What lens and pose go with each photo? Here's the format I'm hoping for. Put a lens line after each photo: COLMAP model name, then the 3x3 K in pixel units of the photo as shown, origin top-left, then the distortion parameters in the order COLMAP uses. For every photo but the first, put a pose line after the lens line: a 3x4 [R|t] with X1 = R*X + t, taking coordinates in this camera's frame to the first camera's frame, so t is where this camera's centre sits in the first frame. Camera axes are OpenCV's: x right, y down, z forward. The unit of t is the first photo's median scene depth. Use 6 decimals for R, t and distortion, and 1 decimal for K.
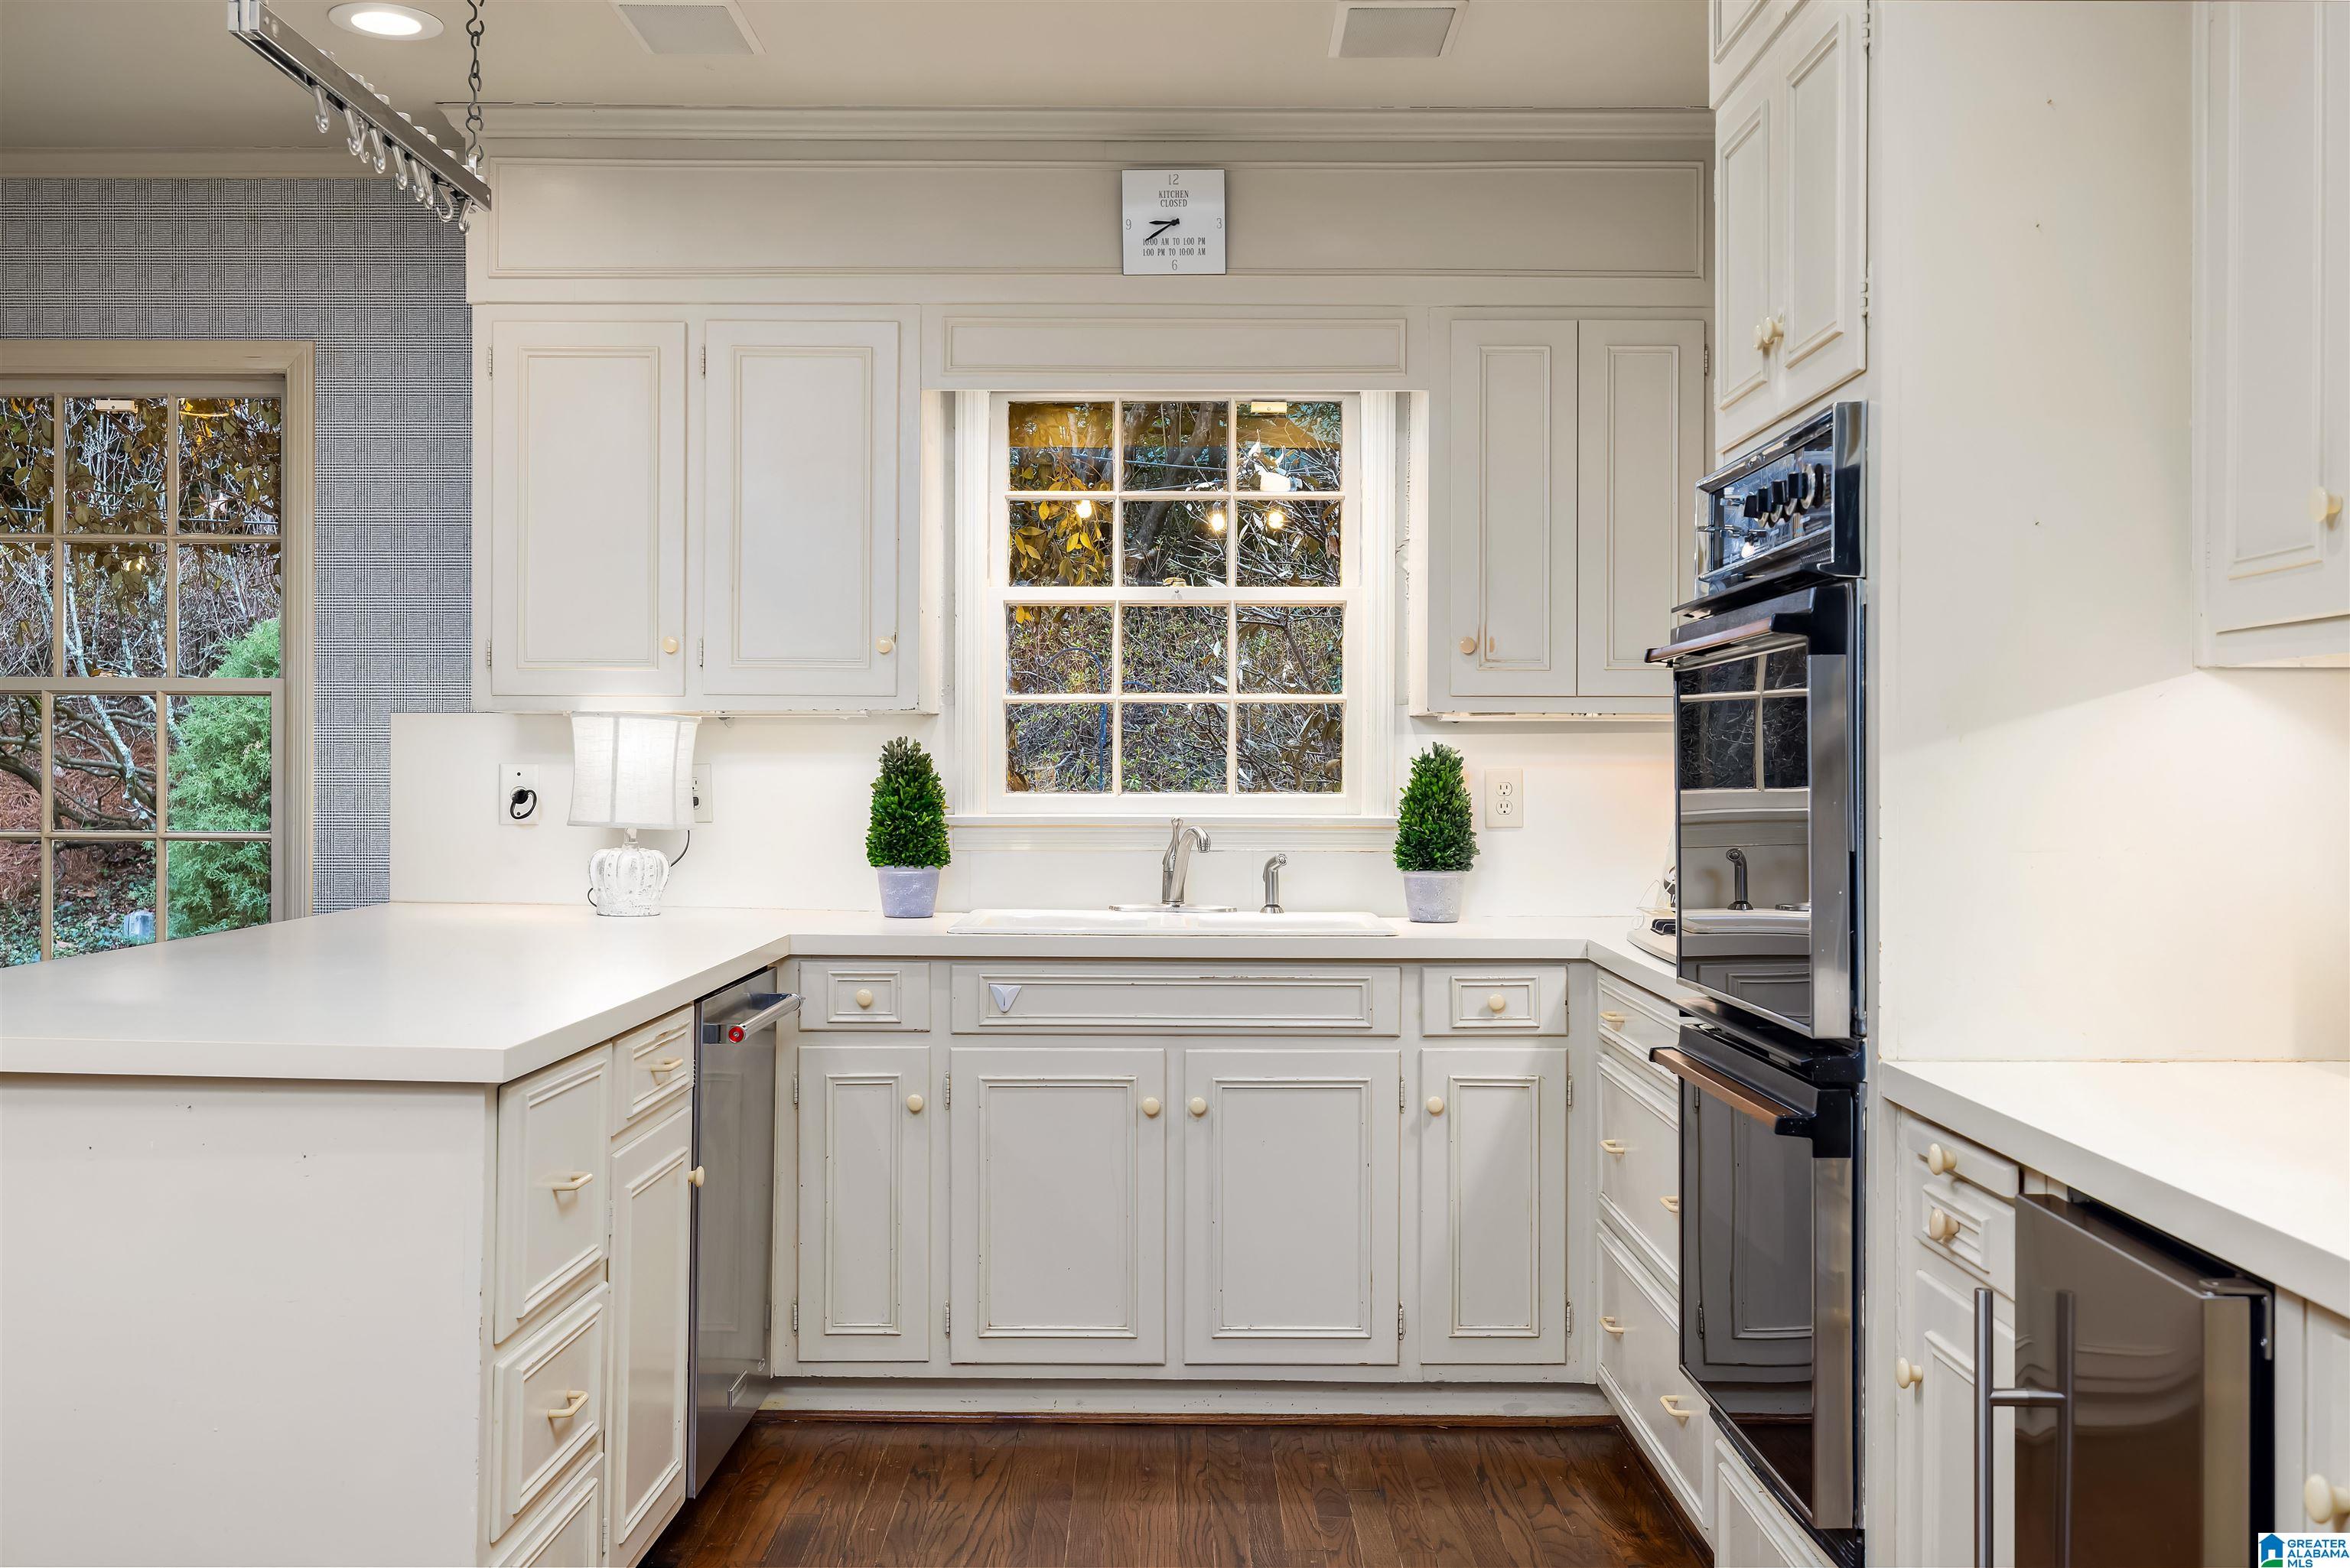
lens RADIAL K [[2244.2, 0, 1160.3], [0, 2244.2, 787.5], [0, 0, 1]] dist [-0.016699, 0.000000]
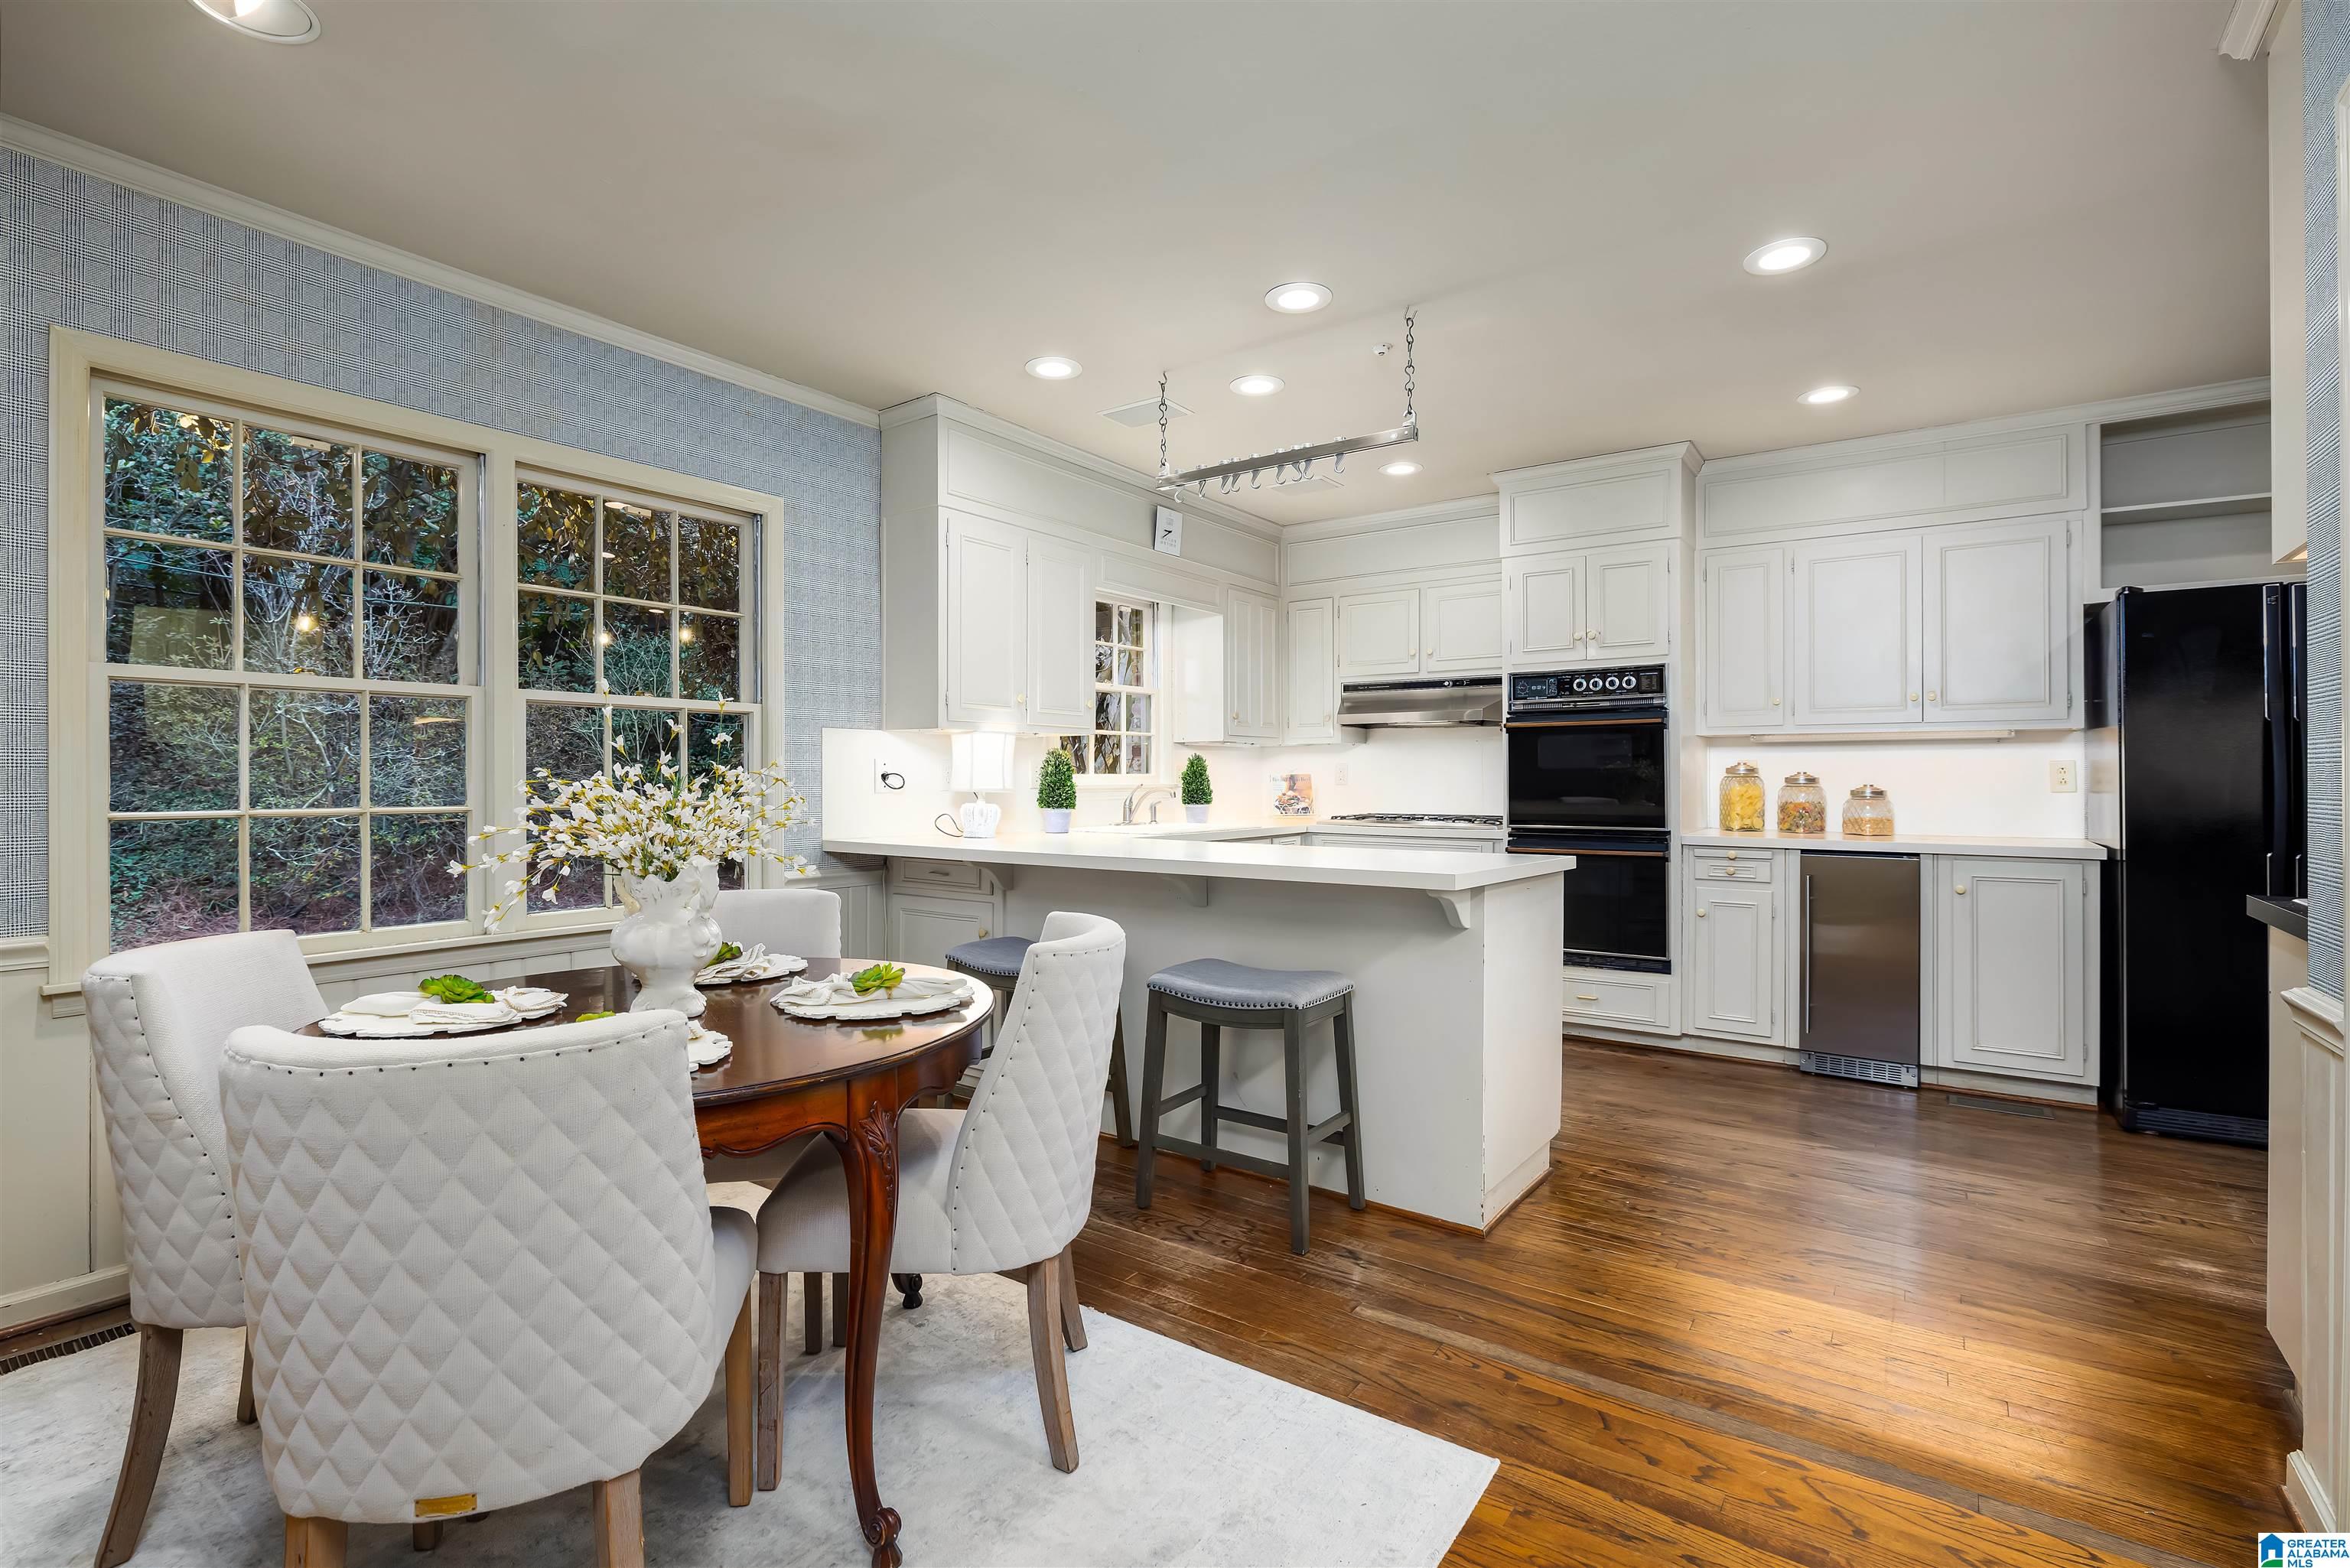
lens RADIAL K [[1086.4, 0, 1177.0], [0, 1086.4, 773.9], [0, 0, 1]] dist [0.000504, 0.000316]
pose [[0.567954, -0.002226, 0.823057, -0.929386], [0.009550, 0.999947, -0.003886, 0.007973], [-0.823005, 0.010067, 0.567945, 0.348445]]
